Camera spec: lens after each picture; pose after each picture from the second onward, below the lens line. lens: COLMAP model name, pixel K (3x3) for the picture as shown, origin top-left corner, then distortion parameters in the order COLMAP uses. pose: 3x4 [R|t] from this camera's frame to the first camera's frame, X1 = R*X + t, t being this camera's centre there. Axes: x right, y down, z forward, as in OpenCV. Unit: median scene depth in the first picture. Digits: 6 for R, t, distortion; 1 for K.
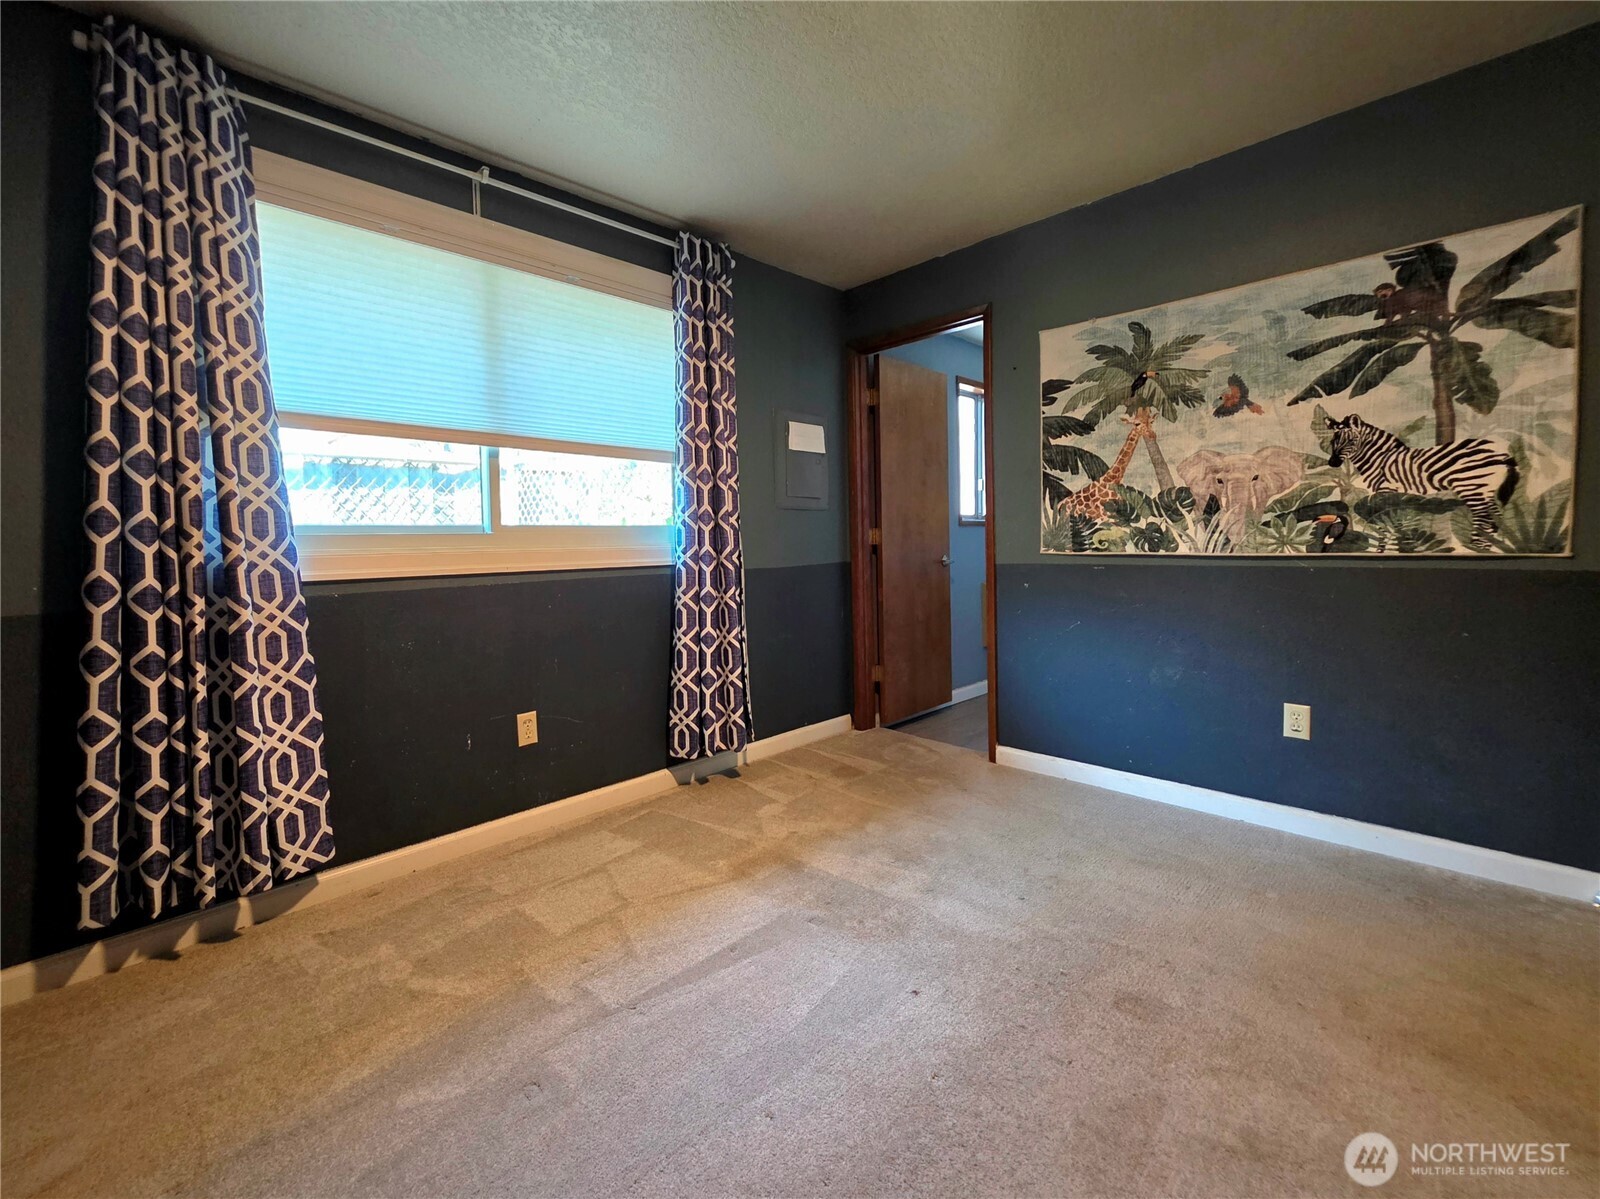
lens RADIAL K [[677.7, 0, 799.1], [0, 677.7, 541.1], [0, 0, 1]] dist [0.001201, 0.000330]
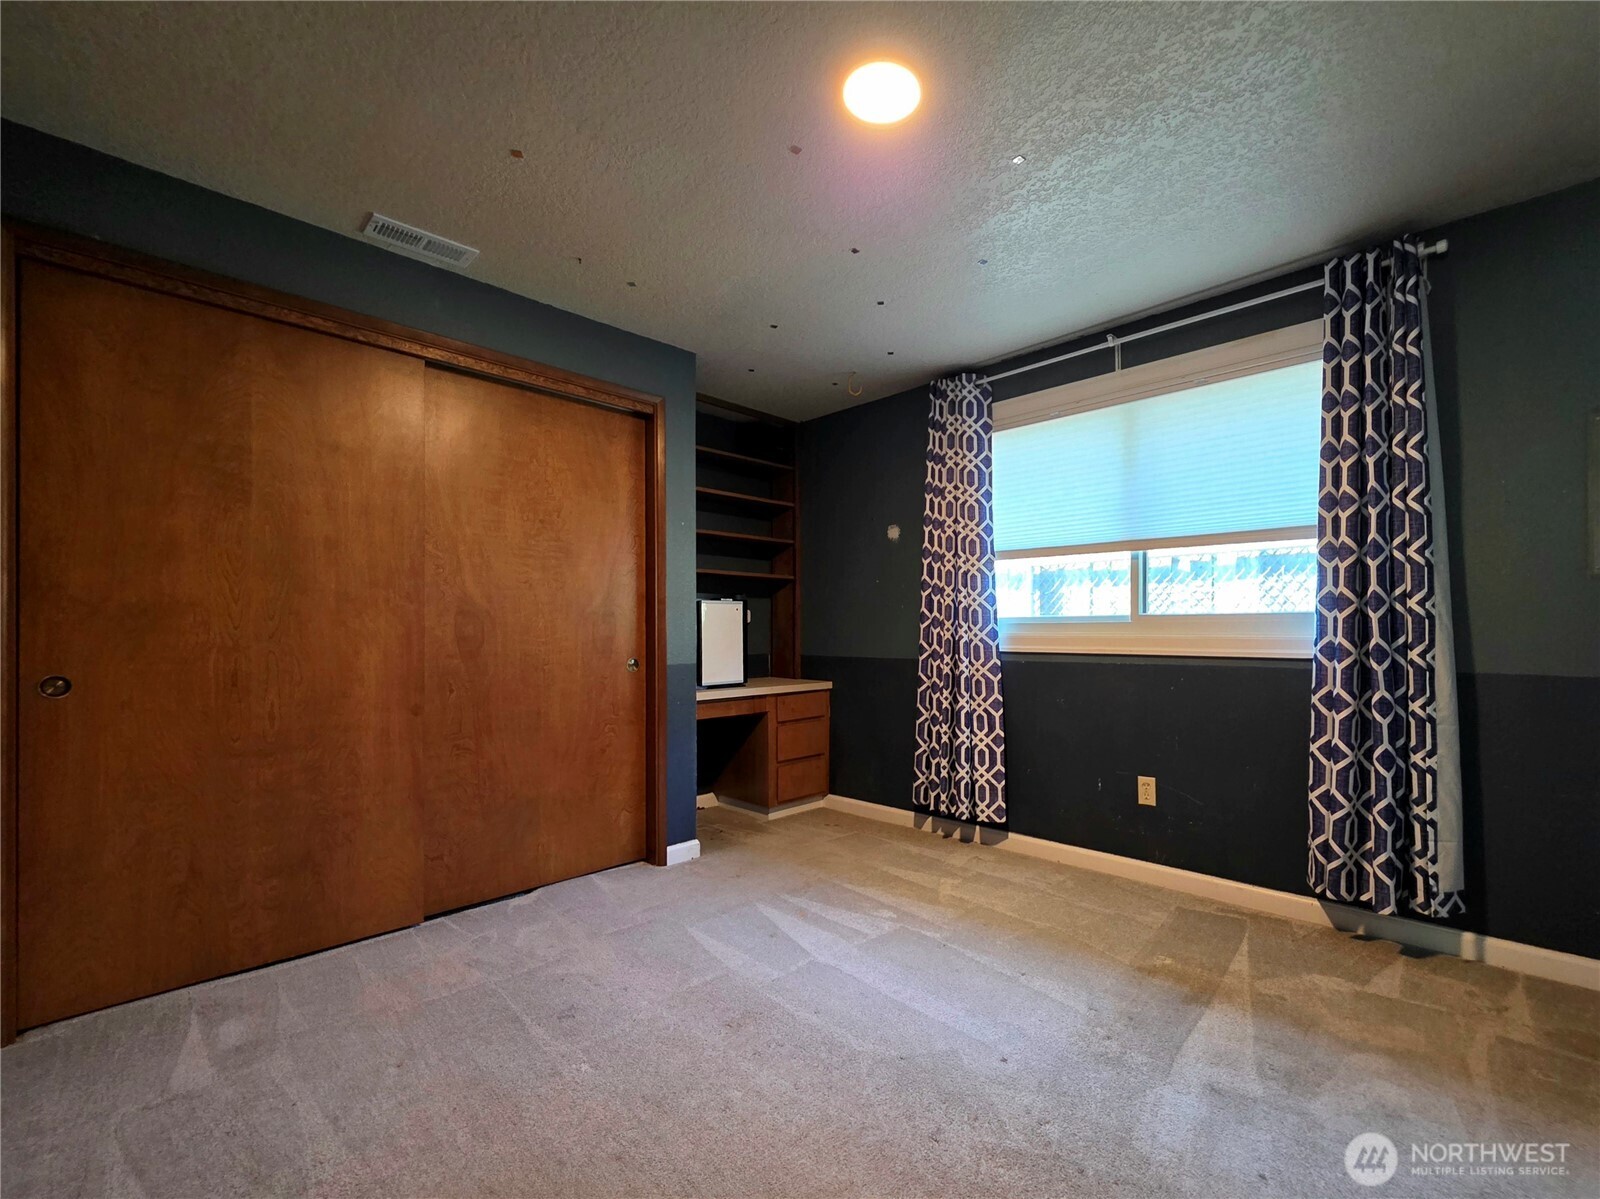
lens RADIAL K [[673.3, 0, 805.8], [0, 673.3, 592.6], [0, 0, 1]] dist [-0.000316, -0.000202]
pose [[0.010567, -0.037940, -0.999224, 0.751003], [0.000544, 0.999280, -0.037936, -0.018205], [0.999944, -0.000143, 0.010580, 0.404159]]
